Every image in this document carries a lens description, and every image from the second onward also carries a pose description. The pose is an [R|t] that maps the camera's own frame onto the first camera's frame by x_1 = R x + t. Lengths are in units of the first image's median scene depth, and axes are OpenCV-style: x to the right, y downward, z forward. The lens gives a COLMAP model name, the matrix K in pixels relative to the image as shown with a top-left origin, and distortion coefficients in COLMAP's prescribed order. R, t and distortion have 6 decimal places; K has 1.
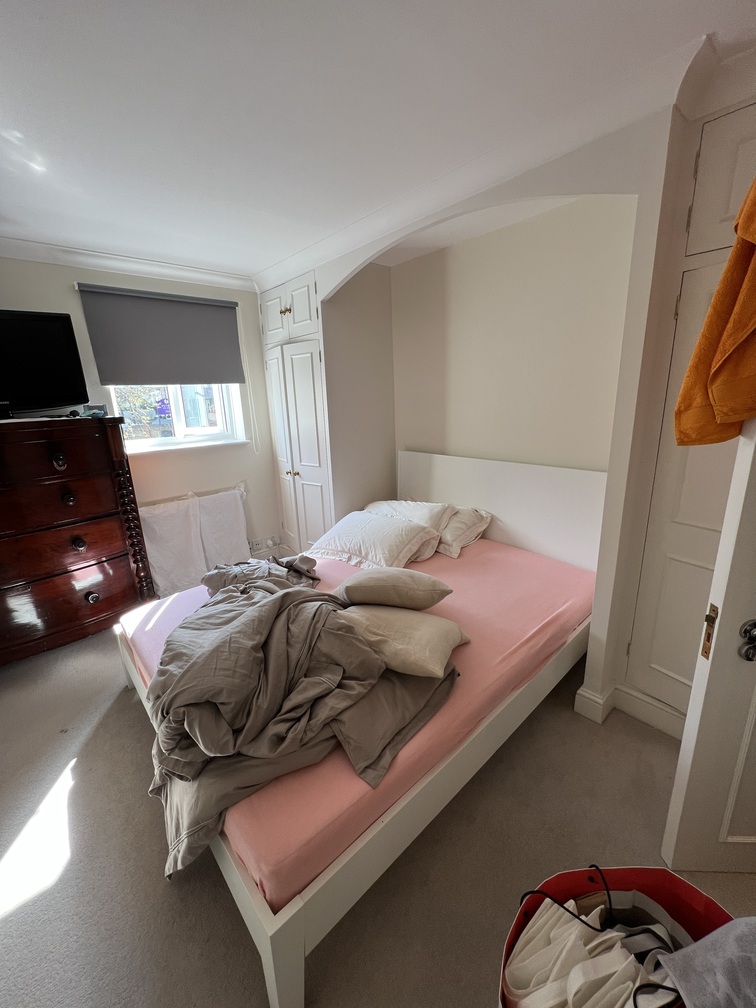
lens RADIAL K [[406.9, 0, 380.1], [0, 406.9, 503.3], [0, 0, 1]] dist [-0.003338, 0.000561]
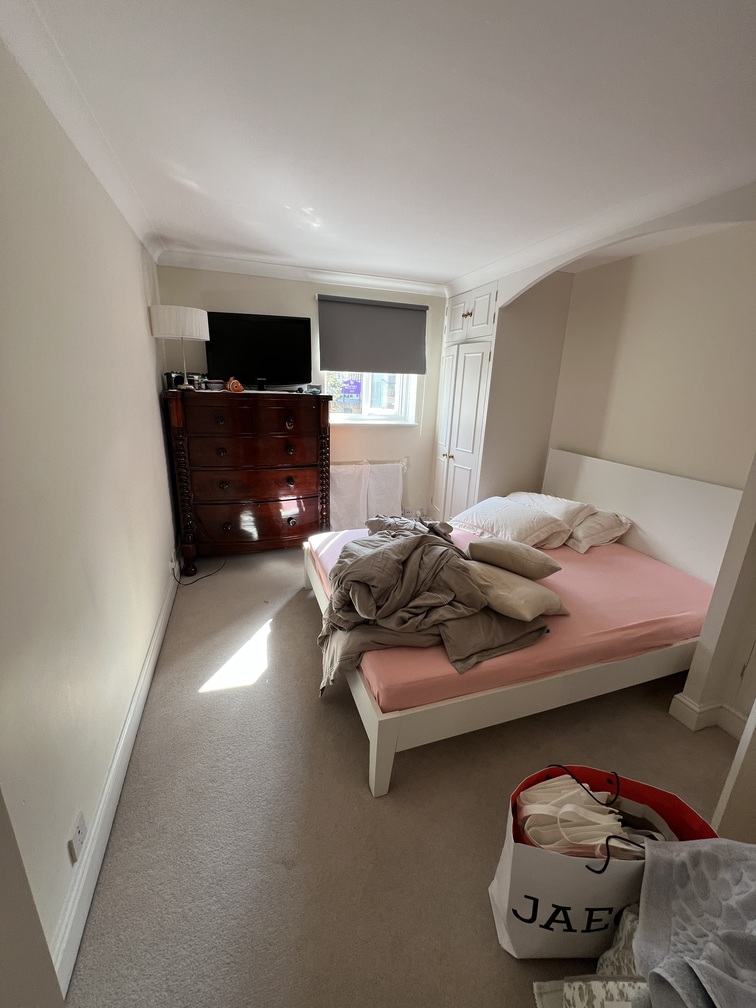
lens RADIAL K [[406.9, 0, 377.7], [0, 406.9, 504.2], [0, 0, 1]] dist [-0.003338, 0.000561]
pose [[0.915046, 0.179048, -0.361431, 0.057594], [-0.169876, 0.983799, 0.057278, 0.038008], [0.365832, 0.008986, 0.930638, -0.191293]]
